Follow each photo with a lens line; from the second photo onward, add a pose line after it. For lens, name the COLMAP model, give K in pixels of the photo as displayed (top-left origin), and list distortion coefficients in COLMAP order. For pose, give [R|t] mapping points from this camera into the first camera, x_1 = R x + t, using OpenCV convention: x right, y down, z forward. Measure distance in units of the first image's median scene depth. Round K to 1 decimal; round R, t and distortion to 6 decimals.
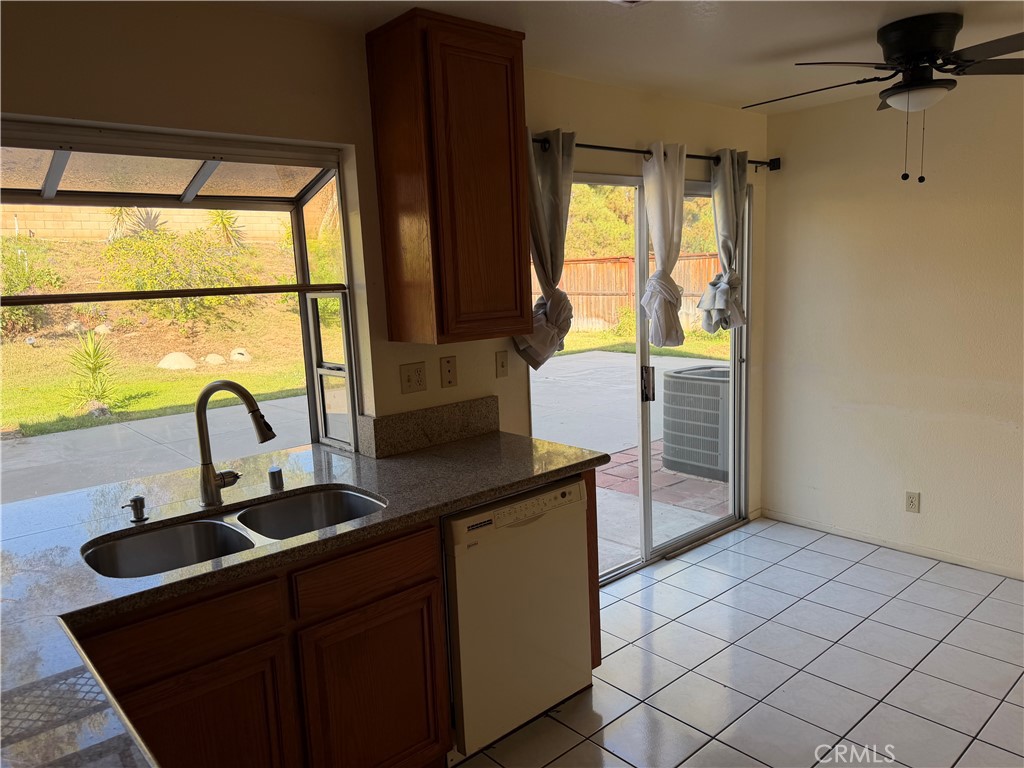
lens RADIAL K [[720.1, 0, 517.7], [0, 720.1, 384.2], [0, 0, 1]] dist [0.085882, -0.119407]
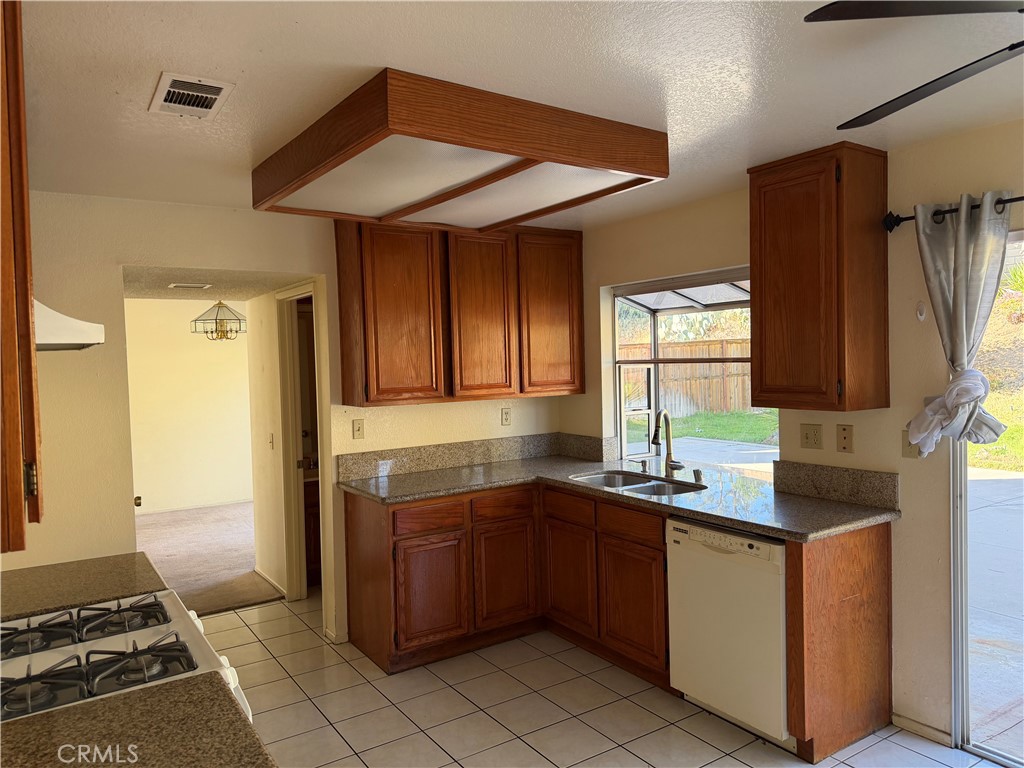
lens RADIAL K [[721.6, 0, 512.7], [0, 721.6, 374.3], [0, 0, 1]] dist [0.097056, -0.127165]
pose [[-0.134487, 0.068191, -0.988566, 1.353639], [-0.121490, 0.988968, 0.084746, -0.186280], [0.983440, 0.131498, -0.124719, 0.790280]]
